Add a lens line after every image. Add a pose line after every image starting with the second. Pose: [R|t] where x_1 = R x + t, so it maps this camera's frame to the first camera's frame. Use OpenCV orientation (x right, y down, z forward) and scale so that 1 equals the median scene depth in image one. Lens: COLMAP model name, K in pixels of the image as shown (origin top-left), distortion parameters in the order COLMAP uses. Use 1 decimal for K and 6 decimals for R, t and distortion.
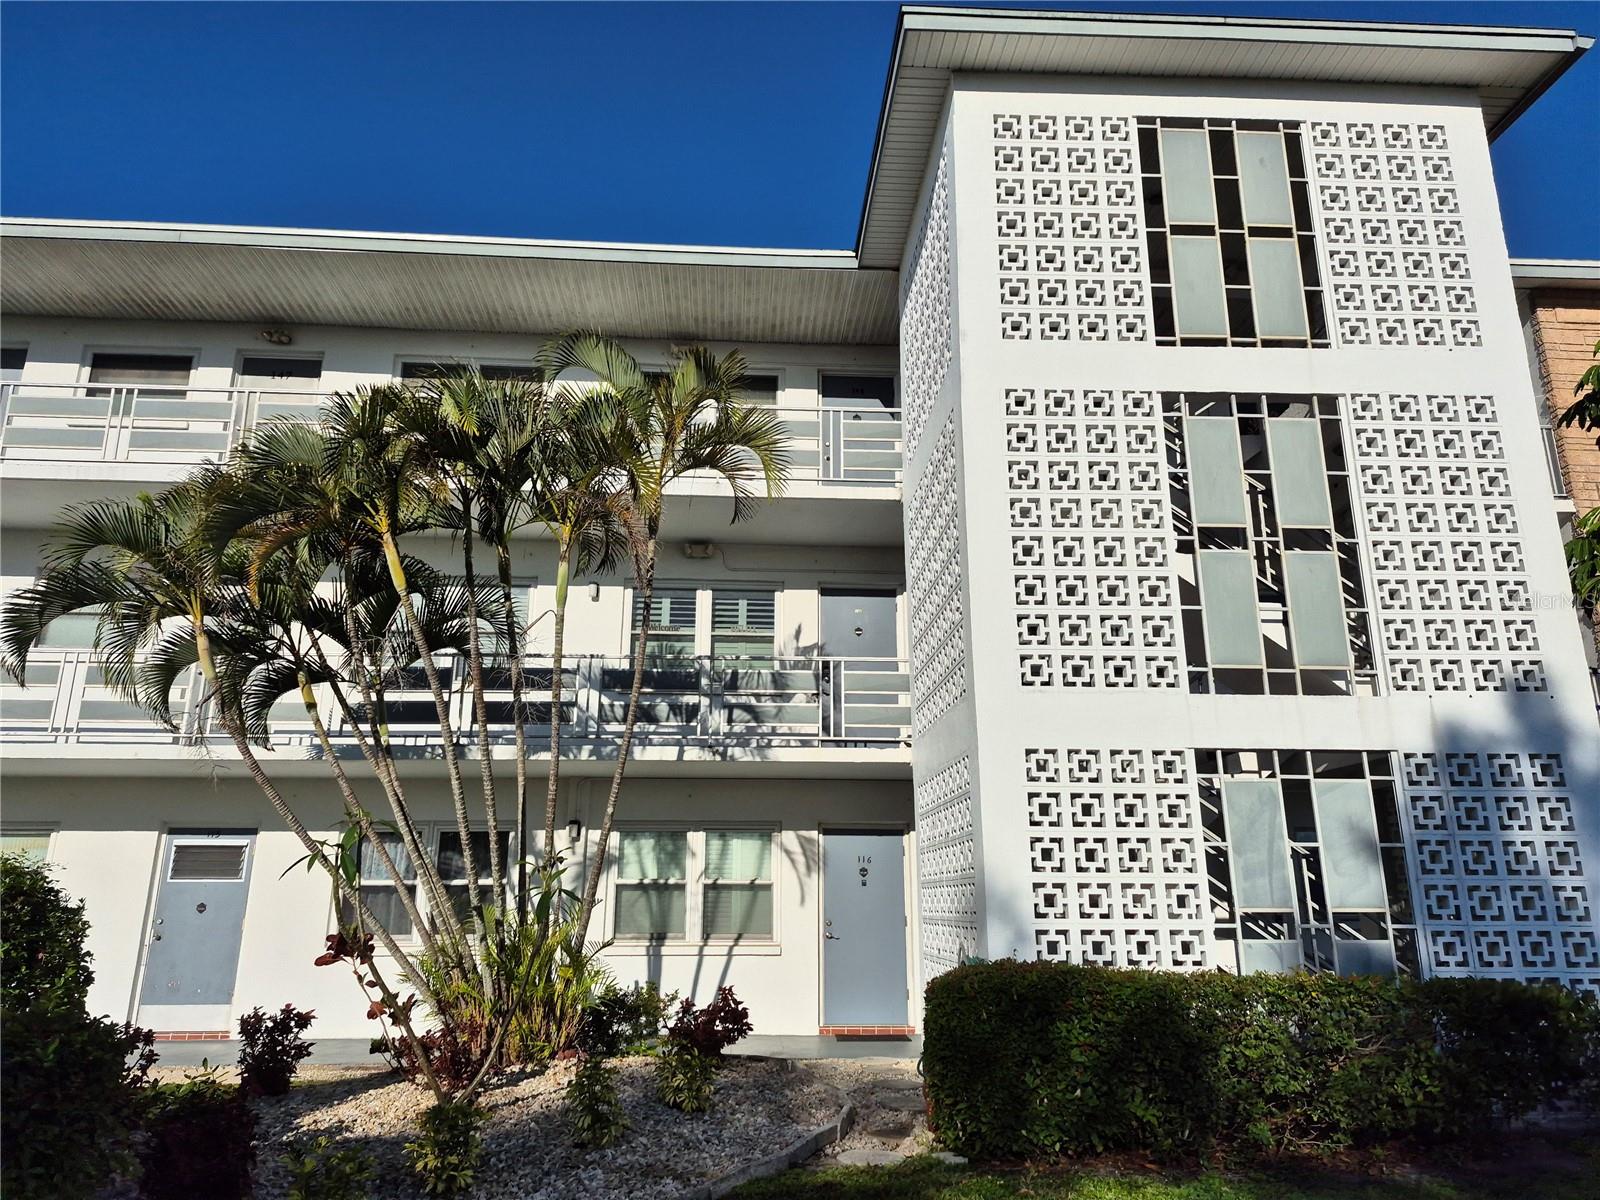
lens RADIAL K [[1100.7, 0, 786.0], [0, 1100.7, 598.9], [0, 0, 1]] dist [0.092227, -0.114060]
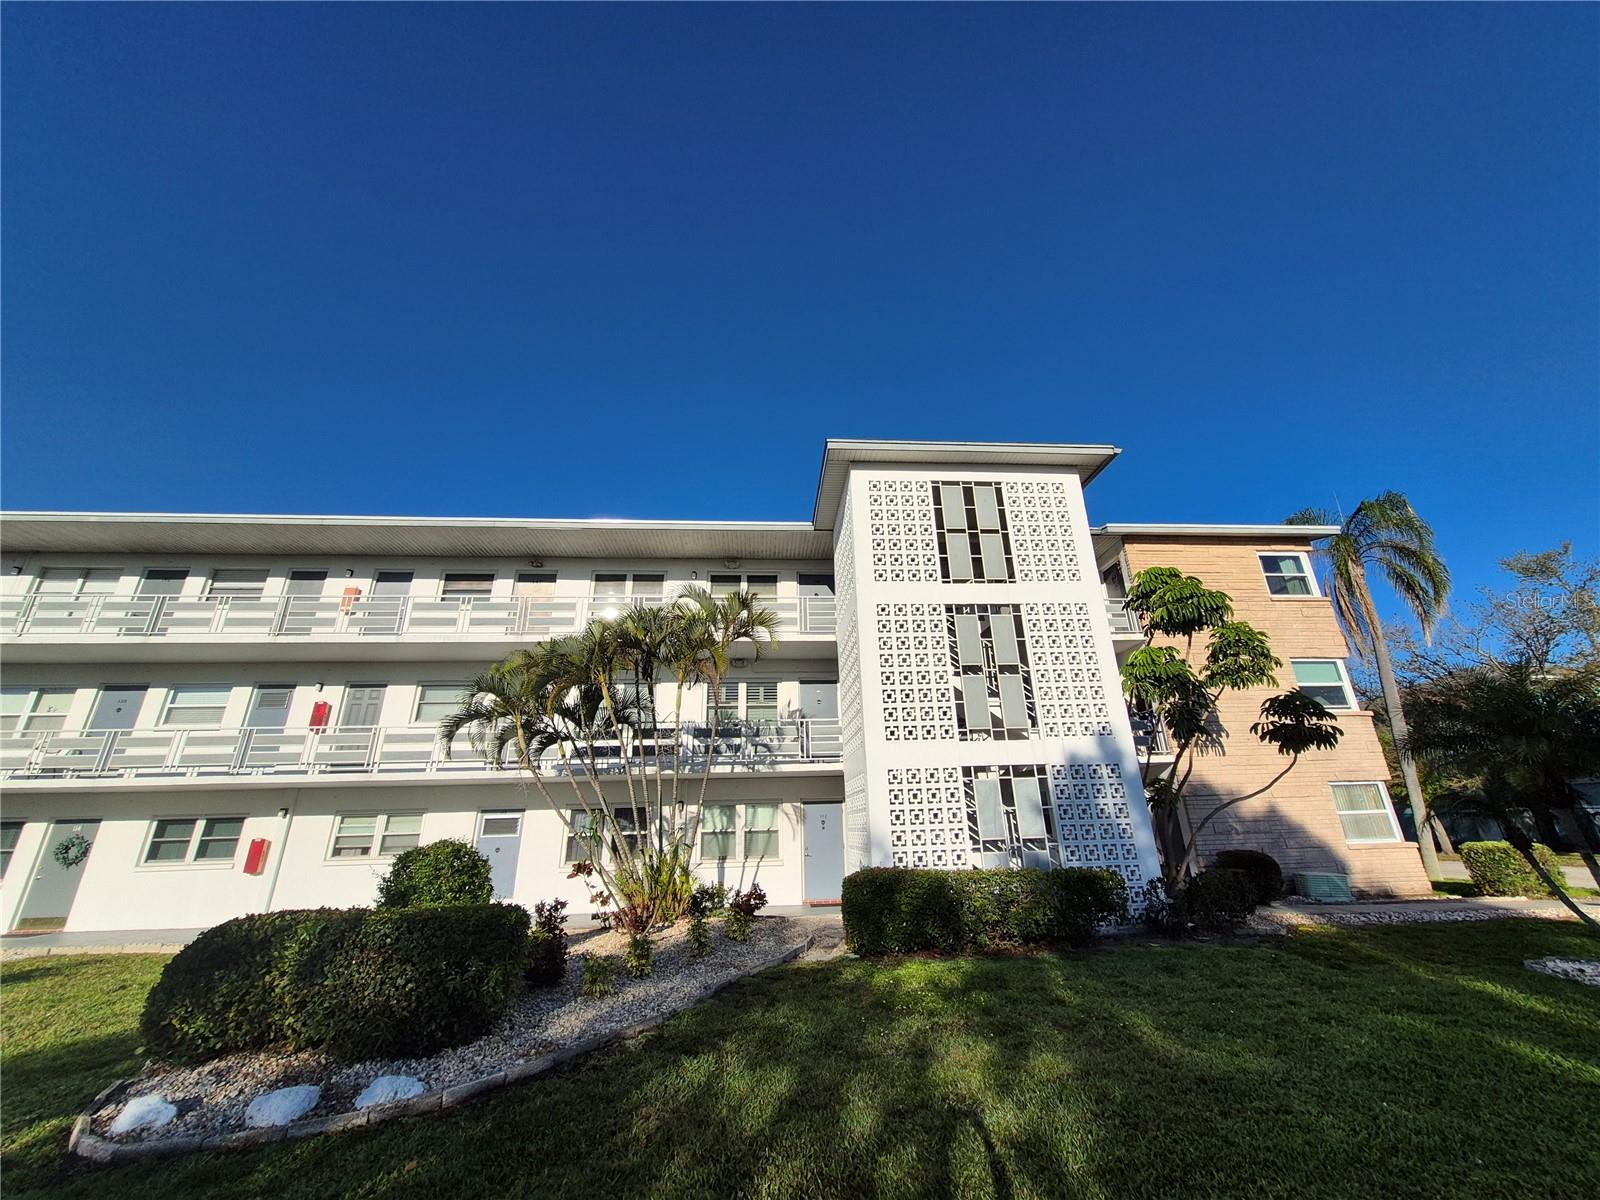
lens RADIAL K [[626.1, 0, 813.7], [0, 626.1, 592.0], [0, 0, 1]] dist [0.001278, 0.000334]
pose [[0.999002, -0.017702, 0.041007, 0.018464], [0.021376, 0.995624, -0.090971, -0.100266], [-0.039217, 0.091757, 0.995009, -0.264853]]
